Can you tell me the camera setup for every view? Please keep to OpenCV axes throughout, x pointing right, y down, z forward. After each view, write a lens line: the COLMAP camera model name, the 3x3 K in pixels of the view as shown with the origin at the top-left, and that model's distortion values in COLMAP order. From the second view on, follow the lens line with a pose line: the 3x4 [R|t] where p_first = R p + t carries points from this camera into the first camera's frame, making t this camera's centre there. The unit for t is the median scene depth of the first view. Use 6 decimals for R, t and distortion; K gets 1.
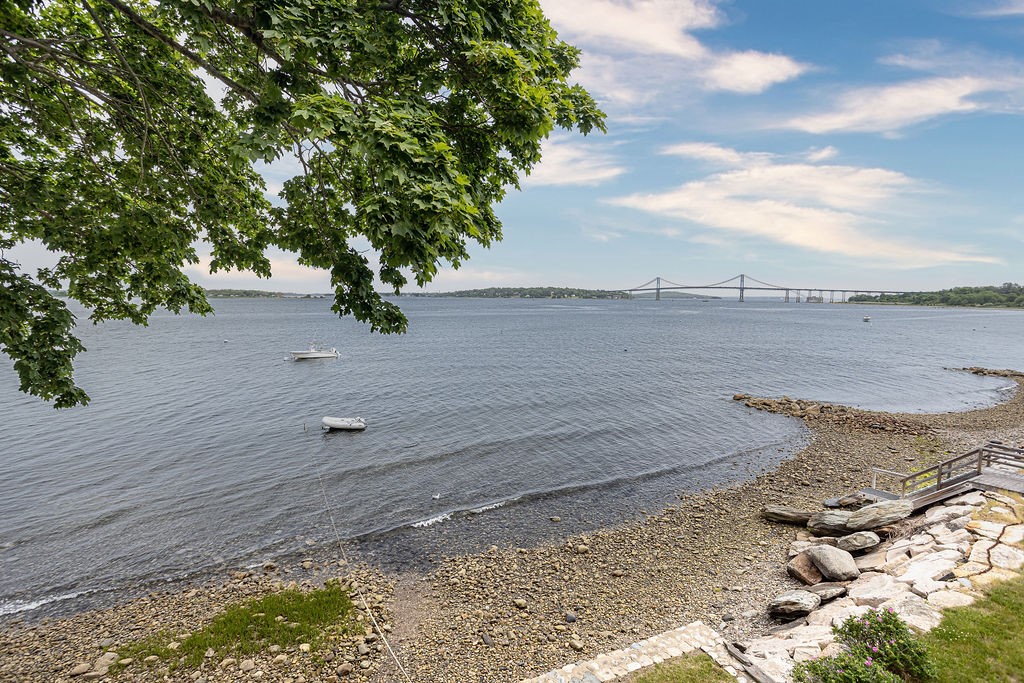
lens RADIAL K [[498.3, 0, 511.3], [0, 498.3, 340.6], [0, 0, 1]] dist [-0.020296, 0.007740]
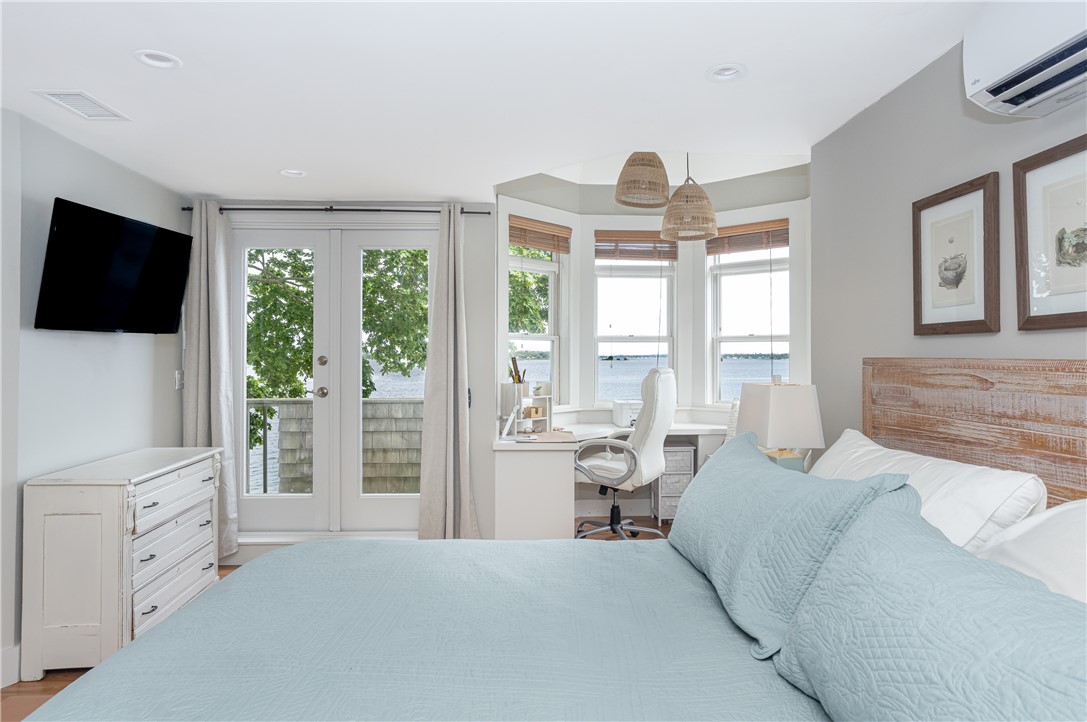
lens RADIAL K [[642.9, 0, 517.5], [0, 642.9, 342.1], [0, 0, 1]] dist [0.001621, 0.002150]
pose [[0.865600, -0.017580, -0.500427, 0.656722], [-0.042301, 0.993244, -0.108060, 0.075534], [0.498946, 0.114706, 0.859009, -0.667461]]
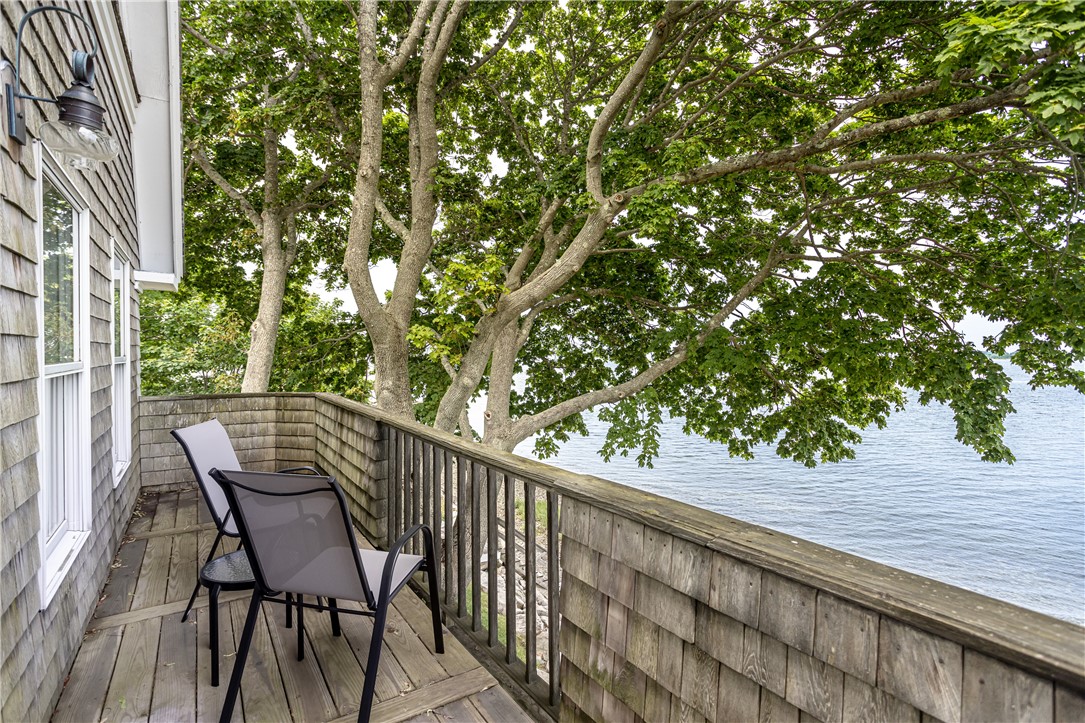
lens RADIAL K [[528.0, 0, 534.6], [0, 528.0, 356.2], [0, 0, 1]] dist [-0.020296, 0.007740]
pose [[0.051219, -0.001022, -0.998687, 0.194795], [-0.100261, 0.994942, -0.006160, 0.010326], [0.993642, 0.100445, 0.050858, -0.091933]]
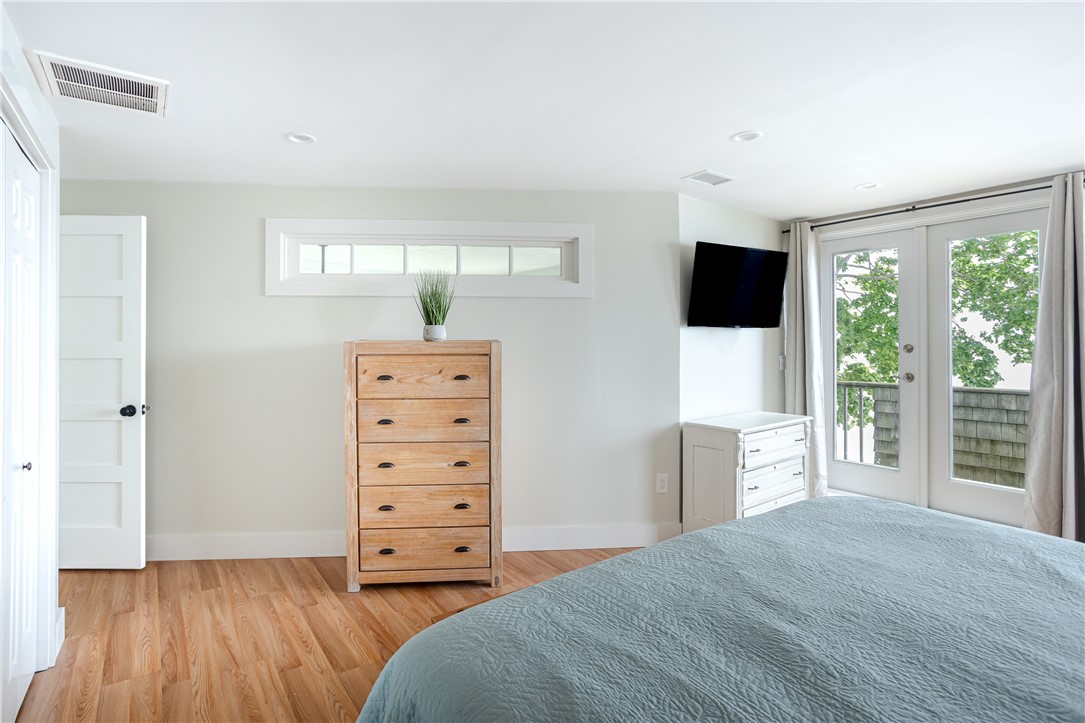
lens RADIAL K [[528.0, 0, 530.2], [0, 528.0, 336.0], [0, 0, 1]] dist [-0.020296, 0.007740]
pose [[0.076620, -0.023673, -0.996779, 0.706456], [-0.098365, 0.994662, -0.031183, 0.077308], [0.992196, 0.100438, 0.073883, -0.663062]]
